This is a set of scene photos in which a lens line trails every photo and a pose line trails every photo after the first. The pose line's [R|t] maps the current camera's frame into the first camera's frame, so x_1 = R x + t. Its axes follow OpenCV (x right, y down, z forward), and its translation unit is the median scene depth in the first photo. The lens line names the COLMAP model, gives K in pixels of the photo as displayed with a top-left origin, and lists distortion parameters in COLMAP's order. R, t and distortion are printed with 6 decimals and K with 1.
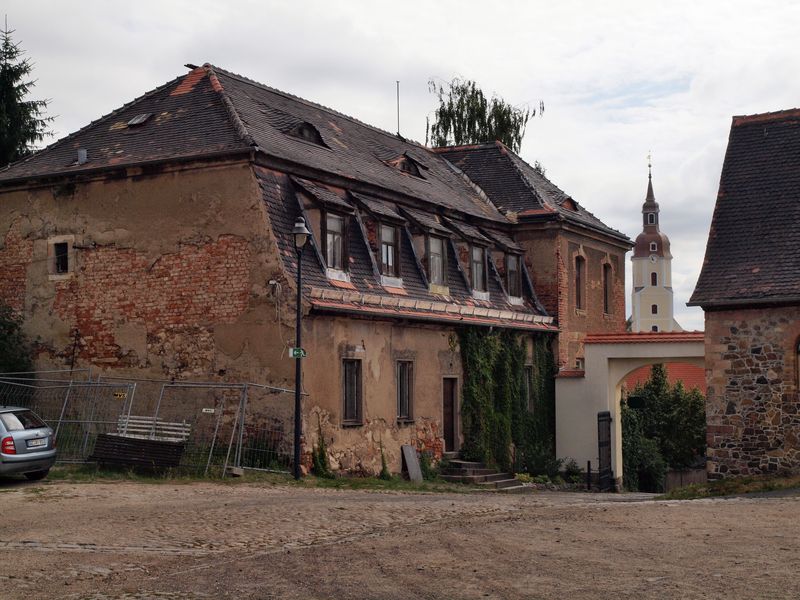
lens RADIAL K [[1261.6, 0, 400.0], [0, 1261.6, 300.0], [0, 0, 1]] dist [0.111124, 0.051861]
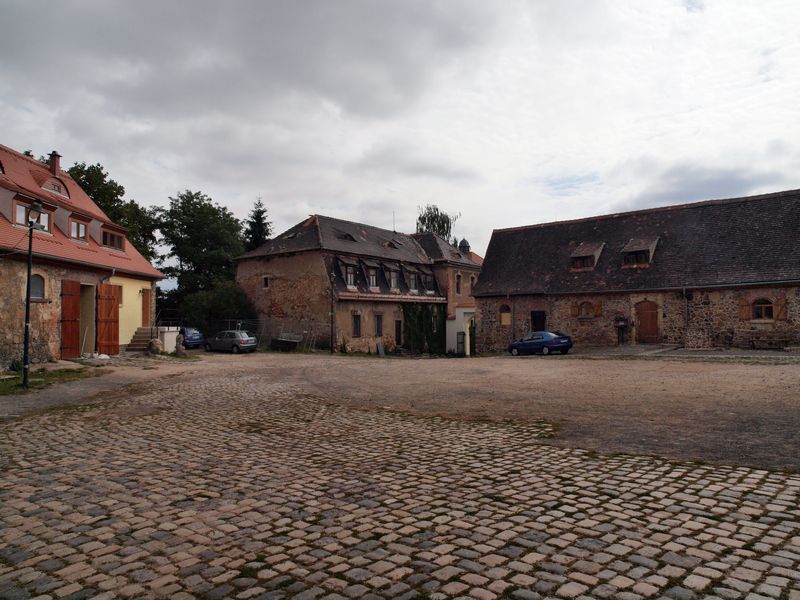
lens RADIAL K [[564.2, 0, 400.0], [0, 564.2, 300.0], [0, 0, 1]] dist [-0.141545, 0.114879]
pose [[0.995343, -0.006189, -0.096197, 0.169464], [0.009533, 0.999365, 0.034344, -0.030021], [0.095923, -0.035101, 0.994770, -0.293097]]
